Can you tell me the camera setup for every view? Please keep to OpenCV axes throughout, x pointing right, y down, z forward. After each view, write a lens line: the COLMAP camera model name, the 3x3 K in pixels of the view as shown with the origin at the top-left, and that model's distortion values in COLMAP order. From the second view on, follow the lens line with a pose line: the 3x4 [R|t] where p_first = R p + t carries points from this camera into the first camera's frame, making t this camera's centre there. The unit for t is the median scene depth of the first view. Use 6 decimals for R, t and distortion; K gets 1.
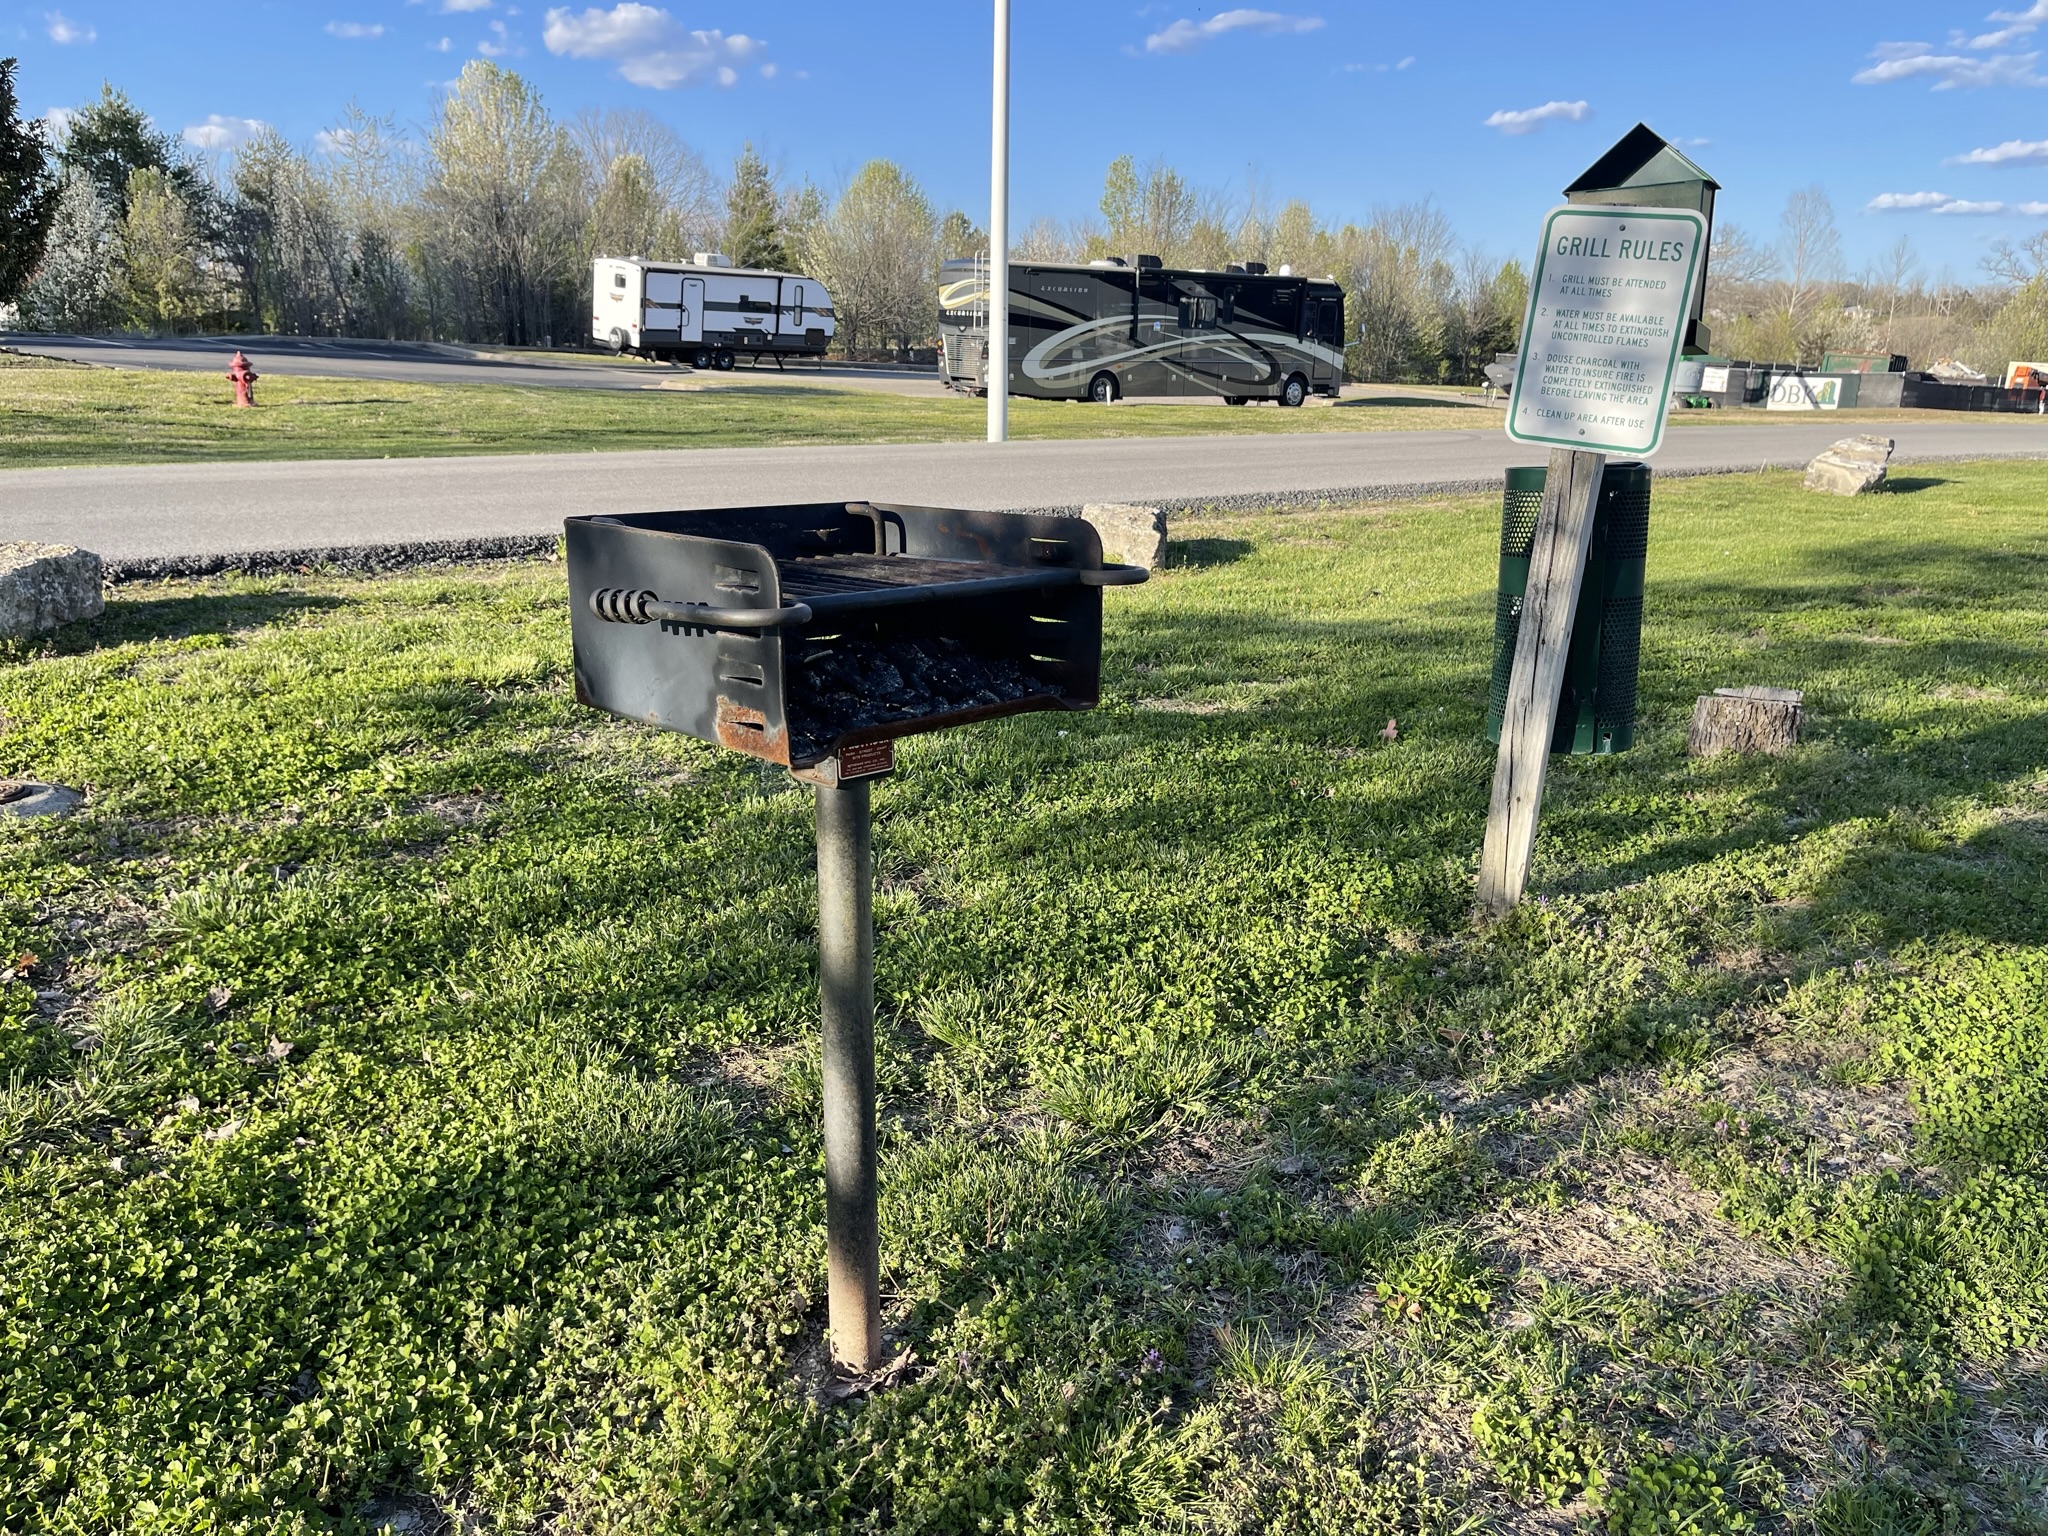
lens RADIAL K [[1547.9, 0, 1025.0], [0, 1547.9, 774.6], [0, 0, 1]] dist [0.011504, 0.002945]
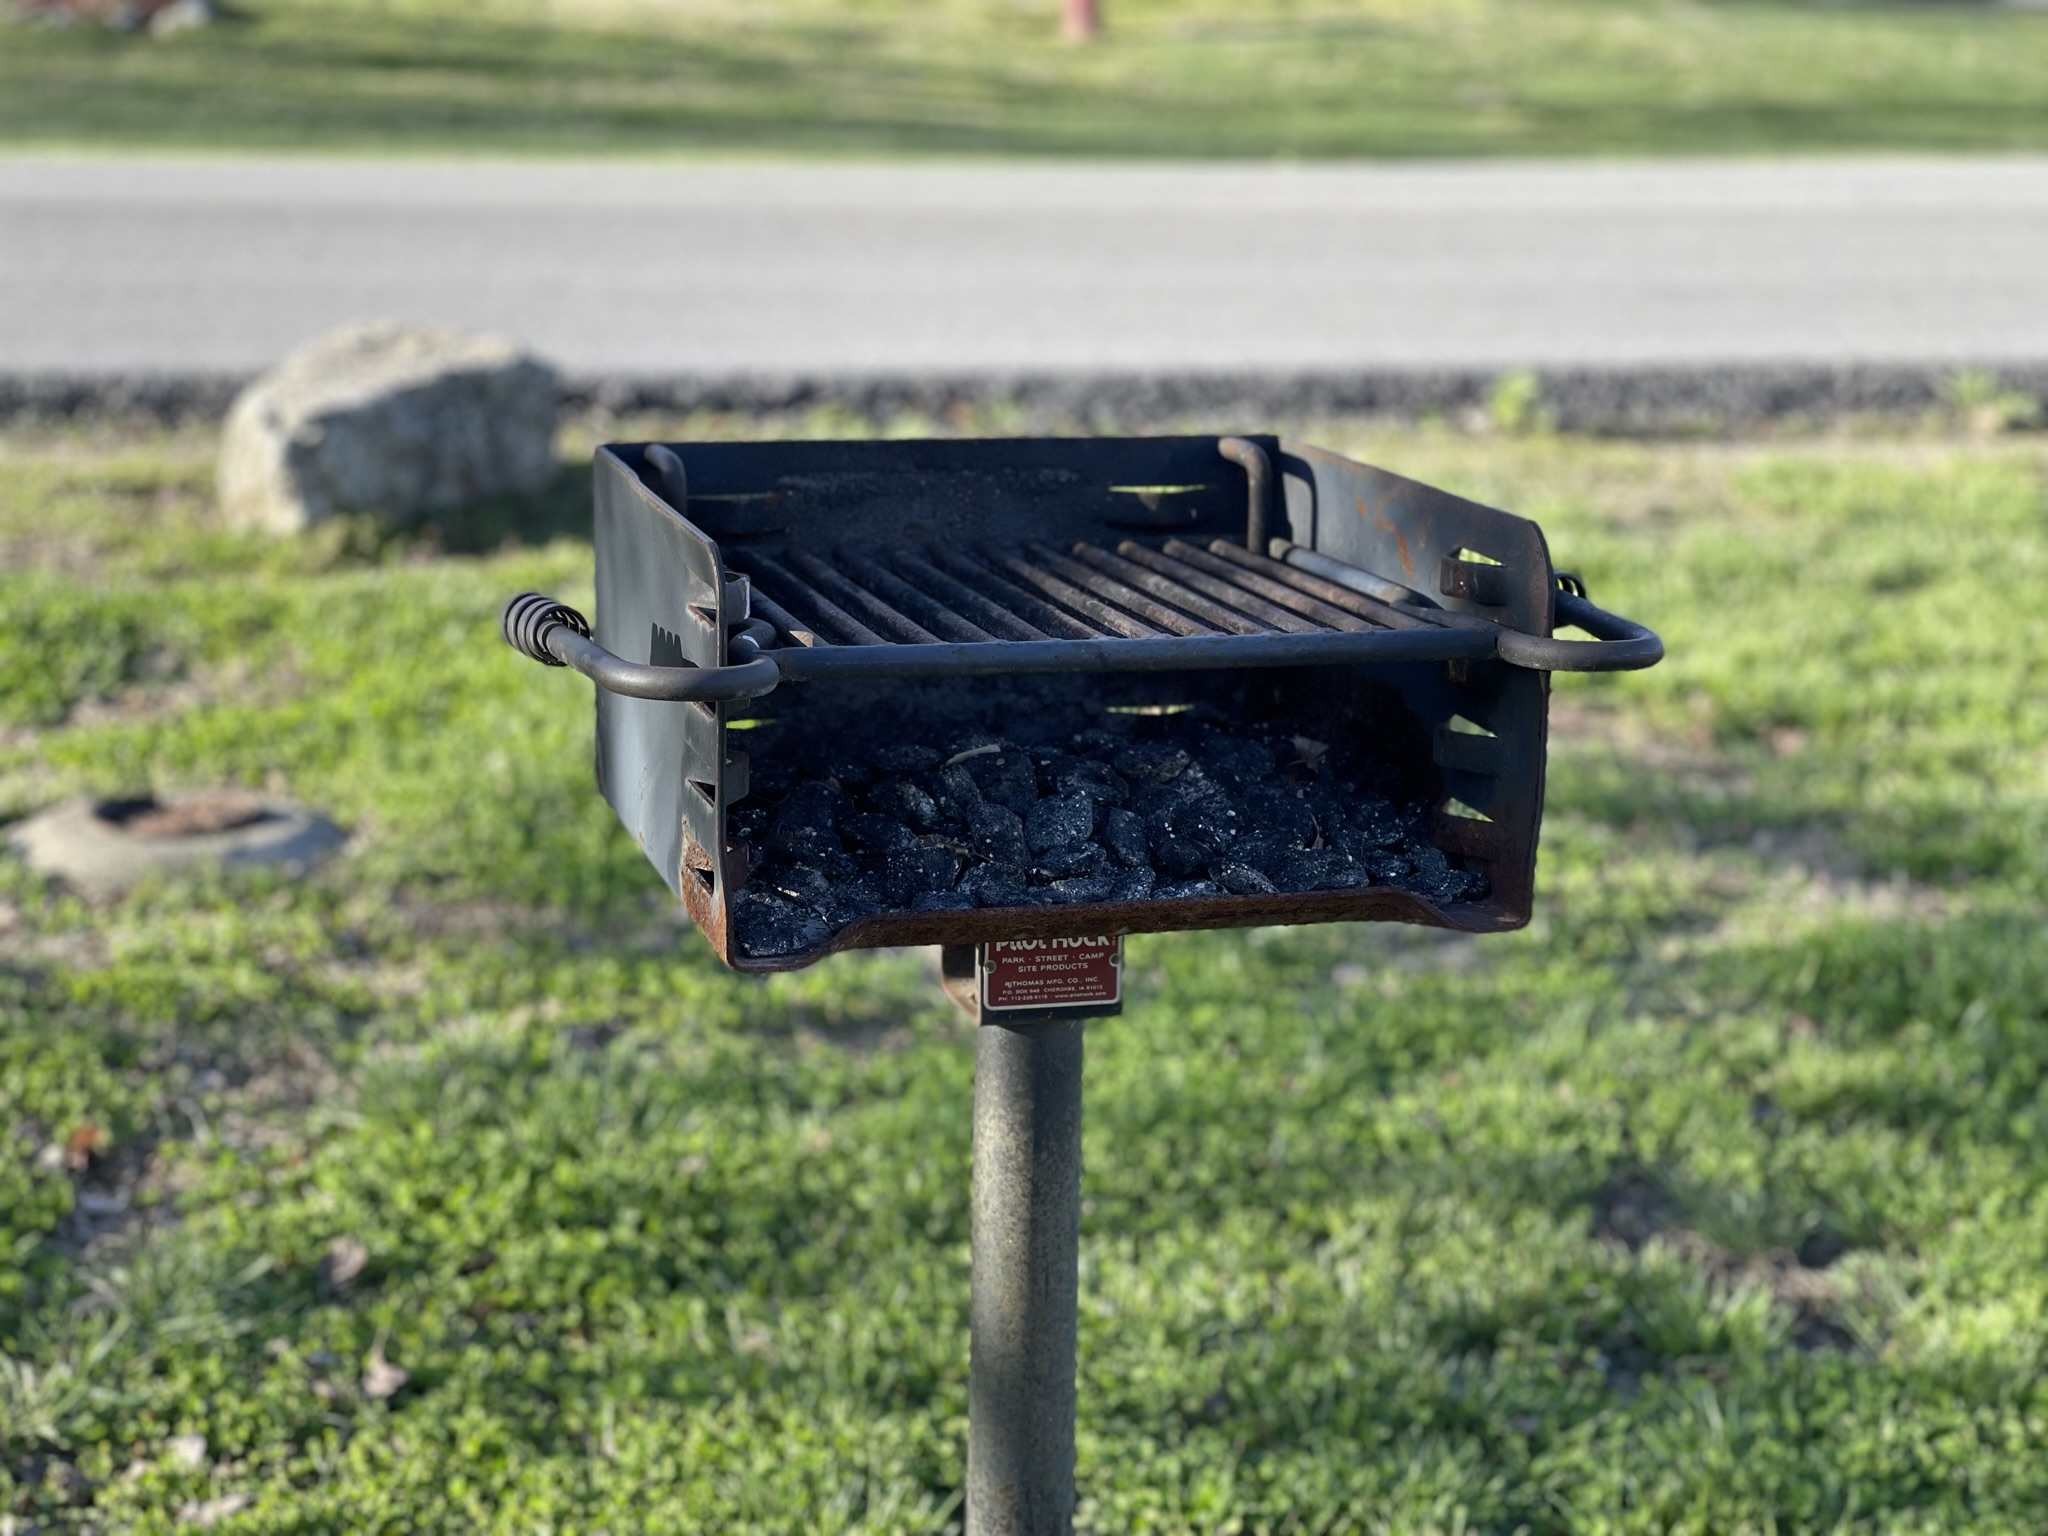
lens RADIAL K [[3802.4, 0, 1024.2], [0, 3802.4, 765.4], [0, 0, 1]] dist [0.136408, 0.000000]
pose [[0.878411, 0.108464, -0.465435, 0.263889], [-0.128328, 0.991670, -0.011097, -0.036431], [0.460354, 0.069476, 0.885012, -0.040262]]
